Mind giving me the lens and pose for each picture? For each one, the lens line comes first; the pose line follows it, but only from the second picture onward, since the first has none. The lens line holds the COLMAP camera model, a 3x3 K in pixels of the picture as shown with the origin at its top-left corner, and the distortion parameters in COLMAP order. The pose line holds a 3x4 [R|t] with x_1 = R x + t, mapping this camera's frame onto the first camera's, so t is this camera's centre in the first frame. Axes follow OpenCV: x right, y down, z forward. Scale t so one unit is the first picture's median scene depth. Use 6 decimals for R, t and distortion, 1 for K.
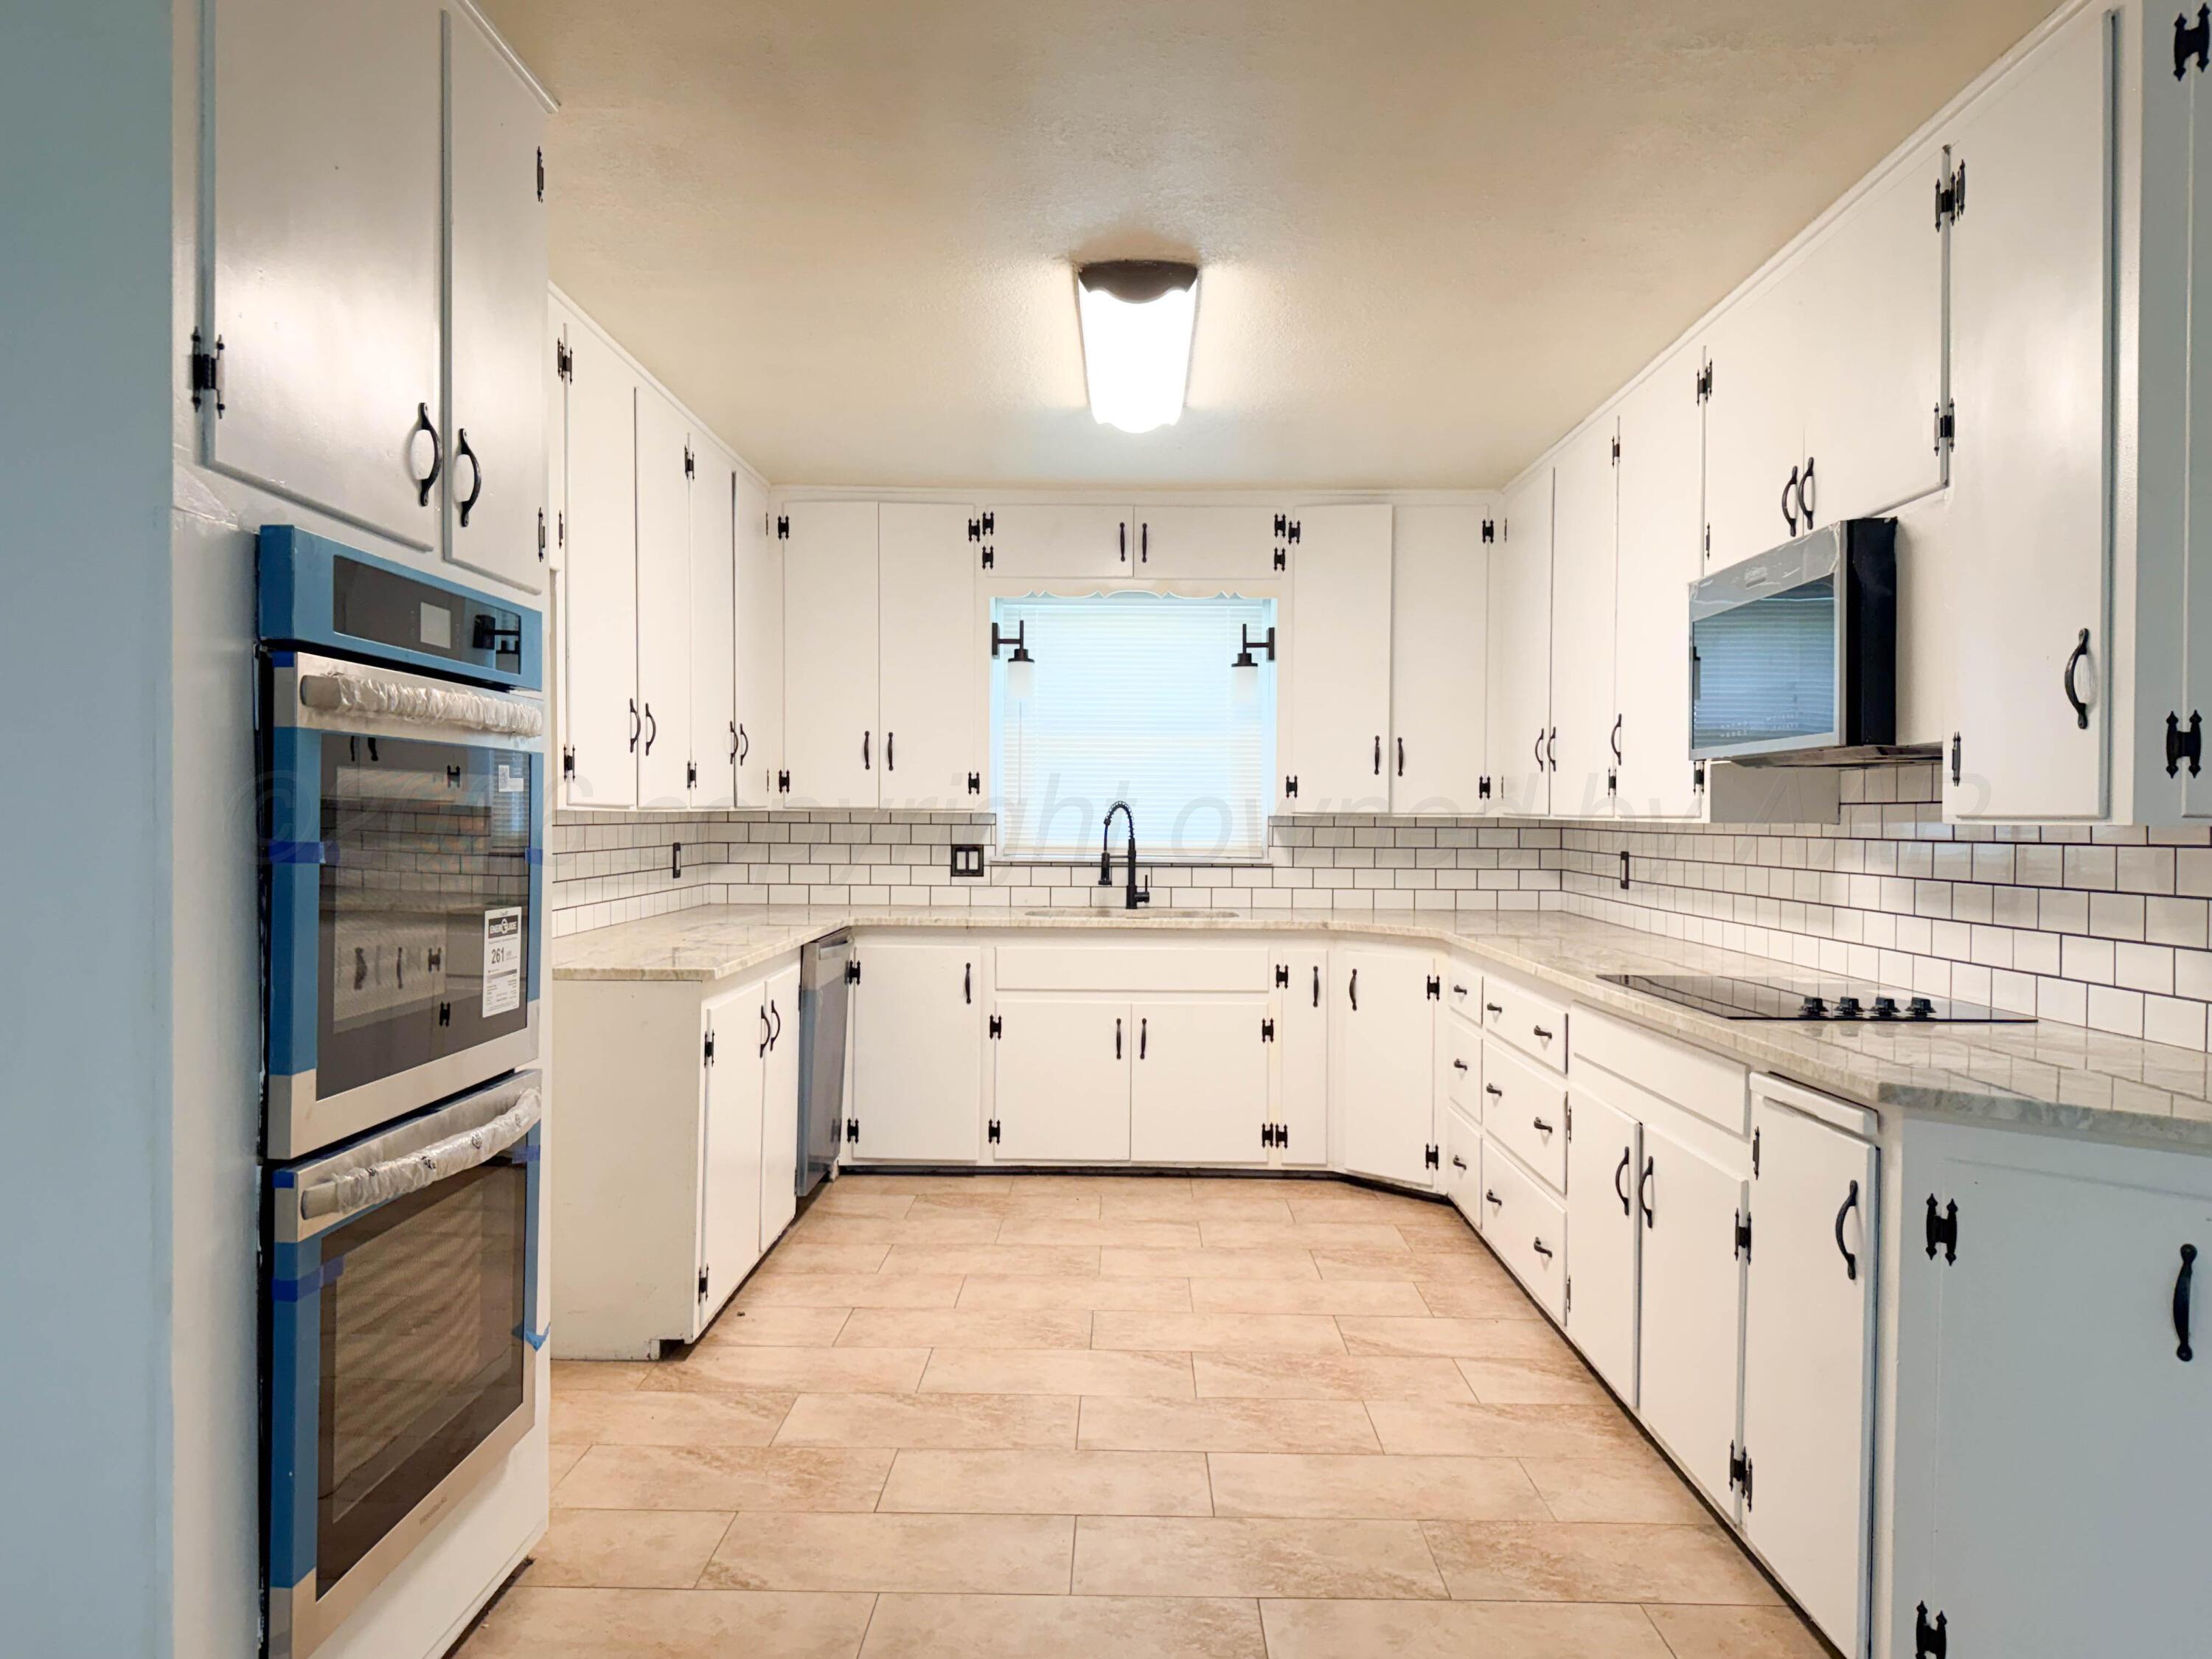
lens RADIAL K [[1608.4, 0, 1106.0], [0, 1608.4, 829.5], [0, 0, 1]] dist [0.132862, -0.326929]
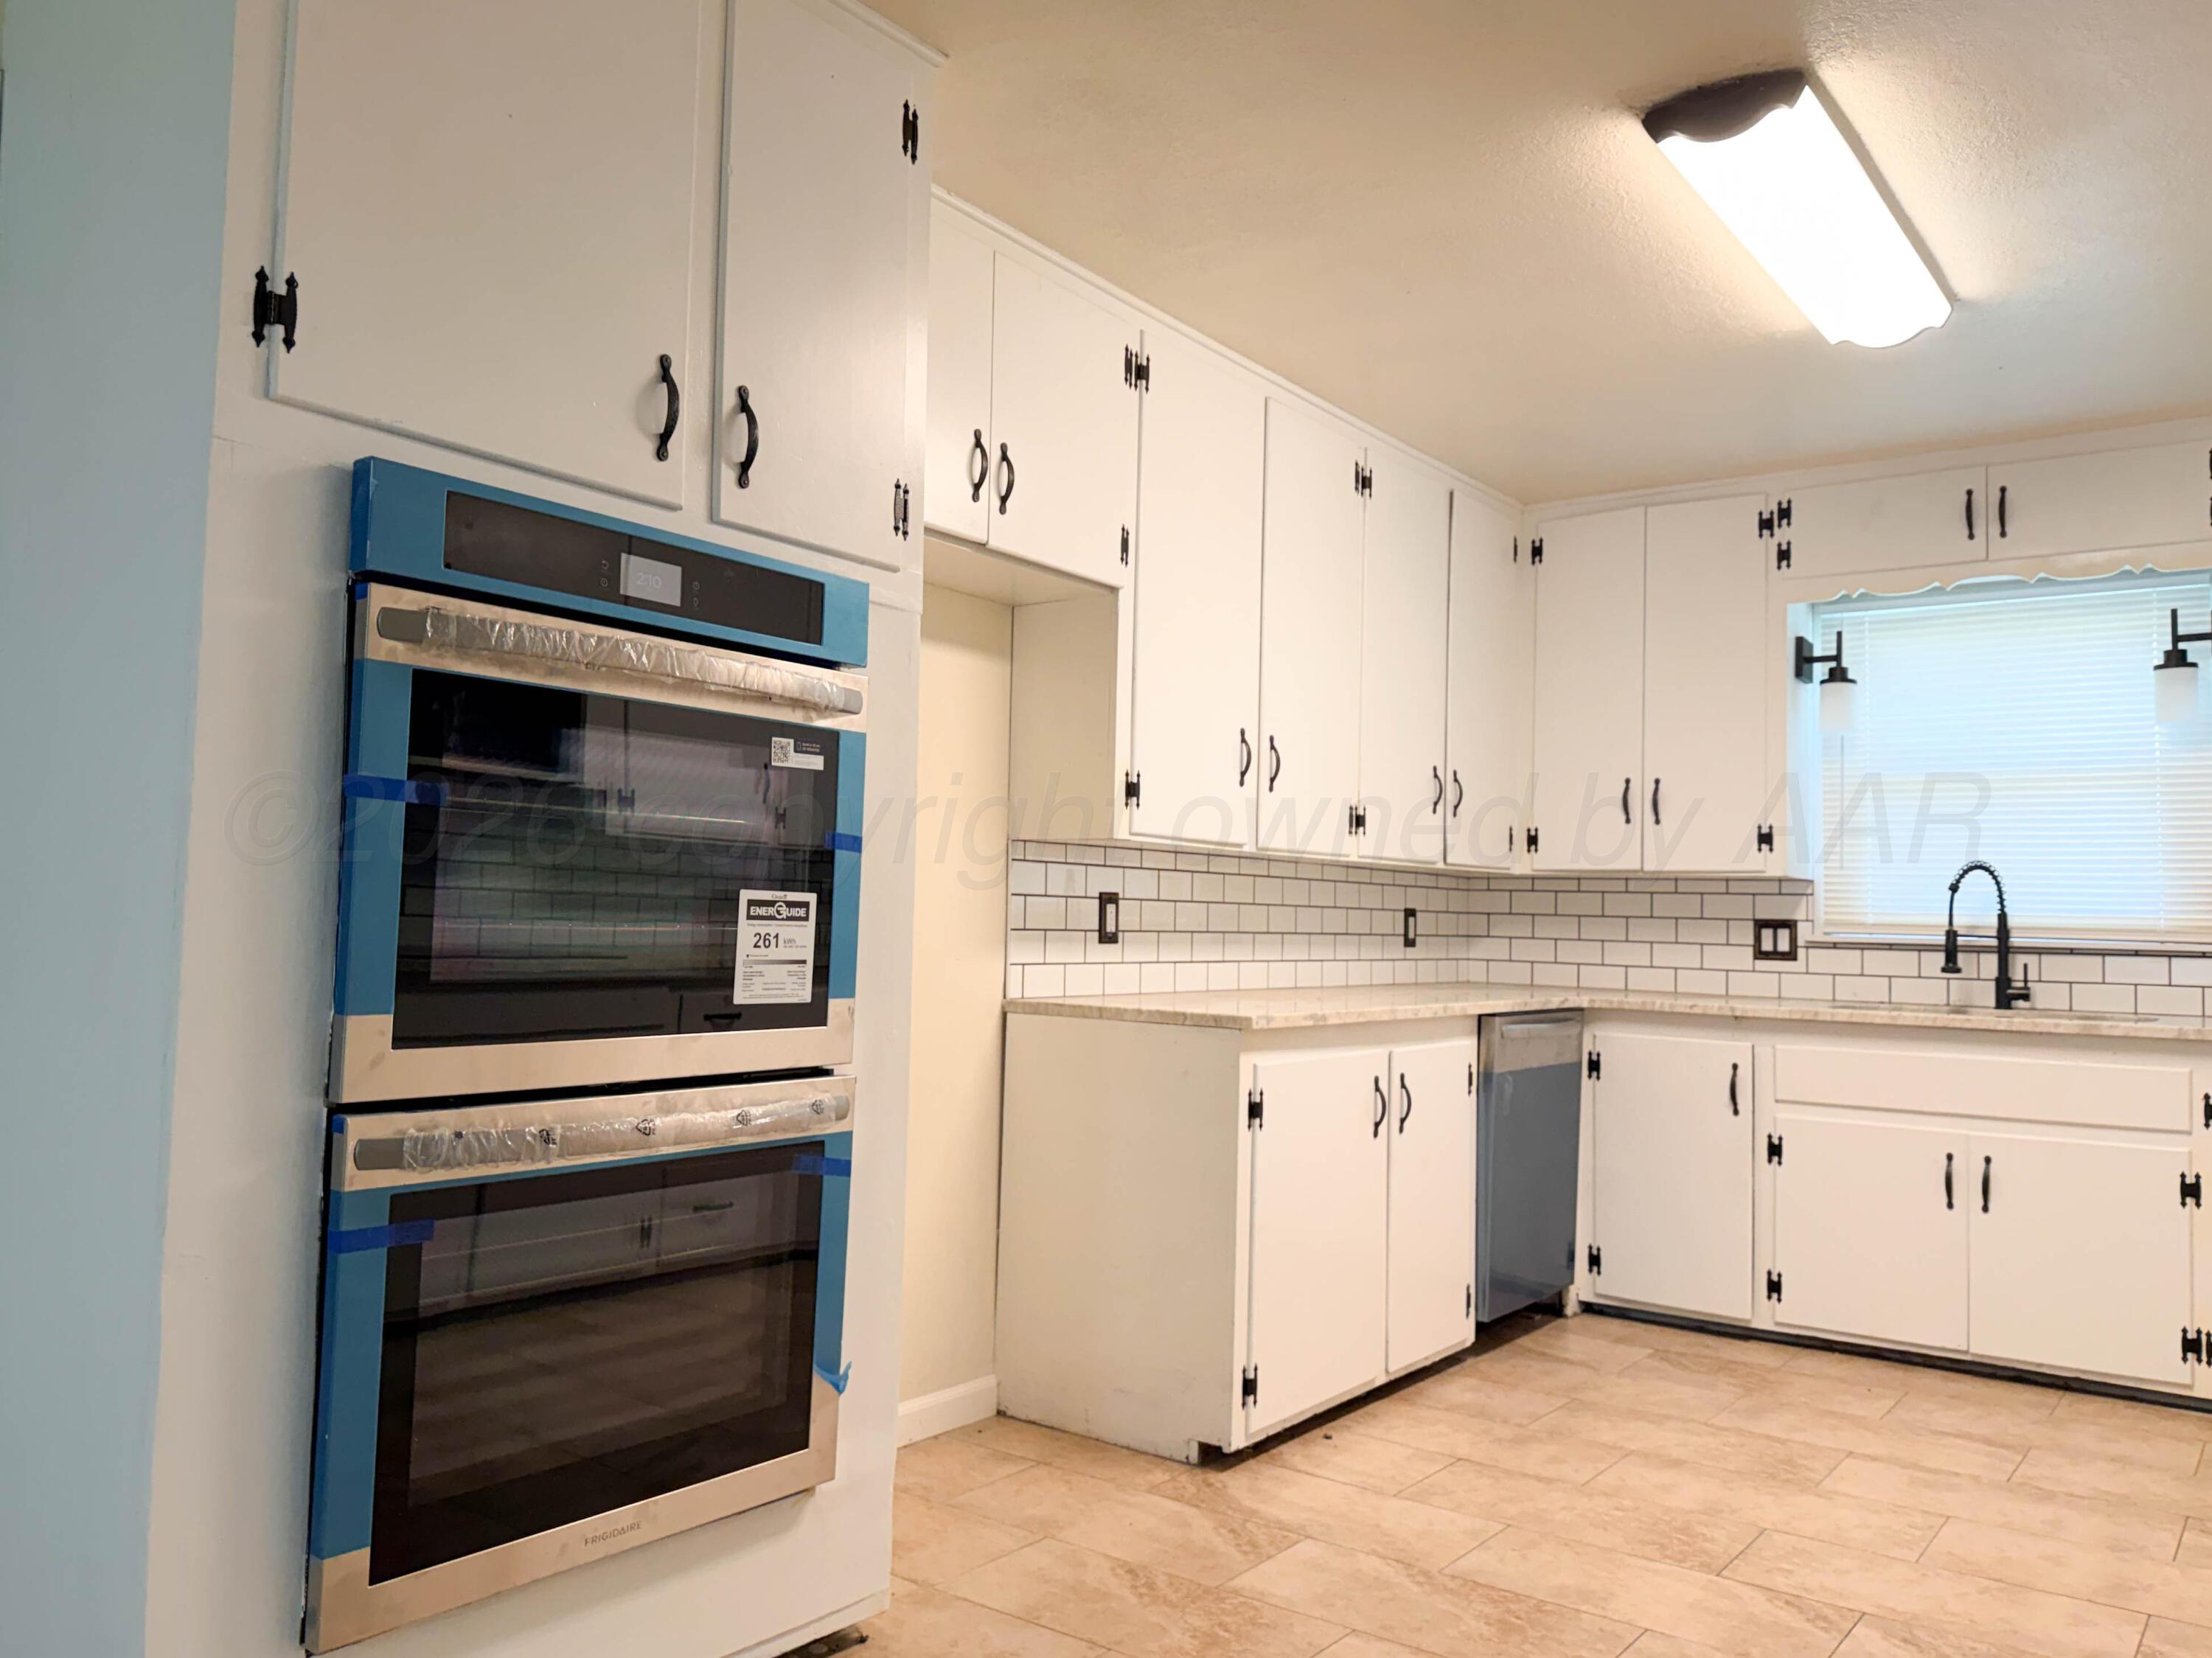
lens RADIAL K [[1692.4, 0, 1106.0], [0, 1692.4, 829.0], [0, 0, 1]] dist [0.099016, -0.149552]
pose [[0.814819, -0.018391, -0.579424, 0.176777], [-0.024142, 0.997553, -0.065612, 0.036863], [0.579213, 0.067451, 0.812381, 0.161471]]
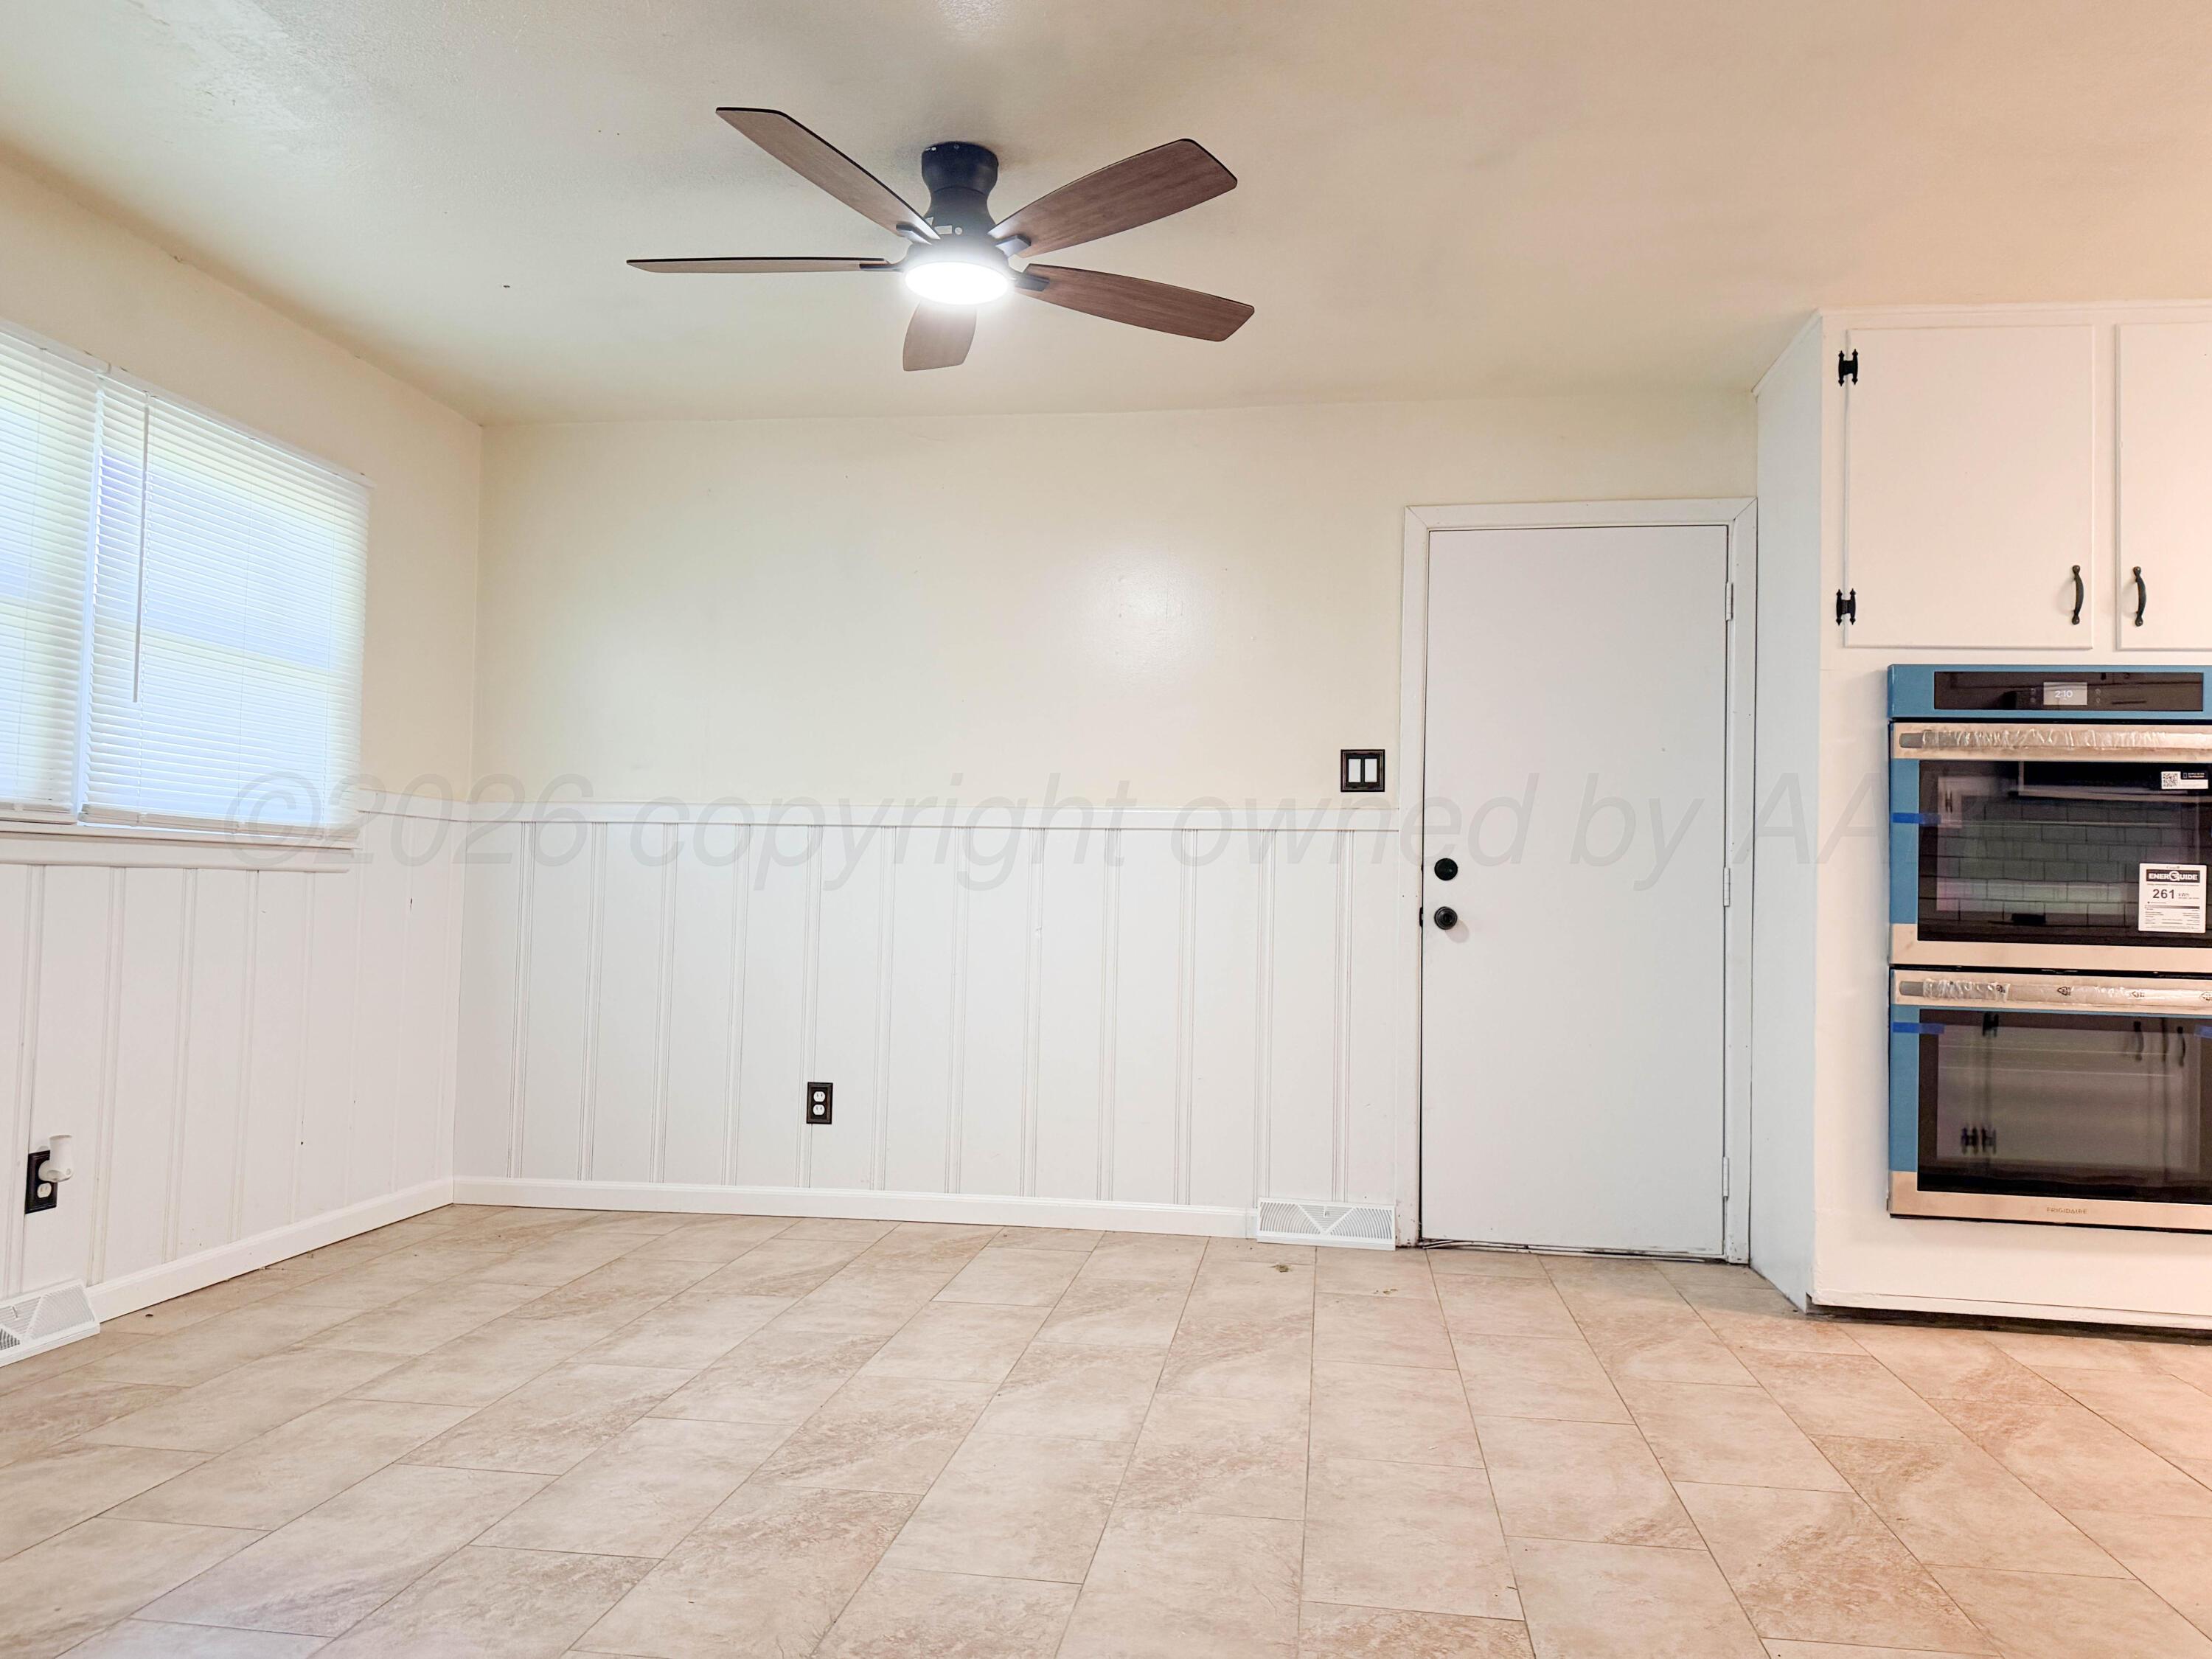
lens RADIAL K [[1619.7, 0, 1106.0], [0, 1619.7, 829.5], [0, 0, 1]] dist [0.074838, -0.133115]
pose [[-0.133766, -0.051879, -0.989654, 0.663908], [-0.035681, 0.998233, -0.047506, 0.063845], [0.990370, 0.028957, -0.135381, 0.105035]]
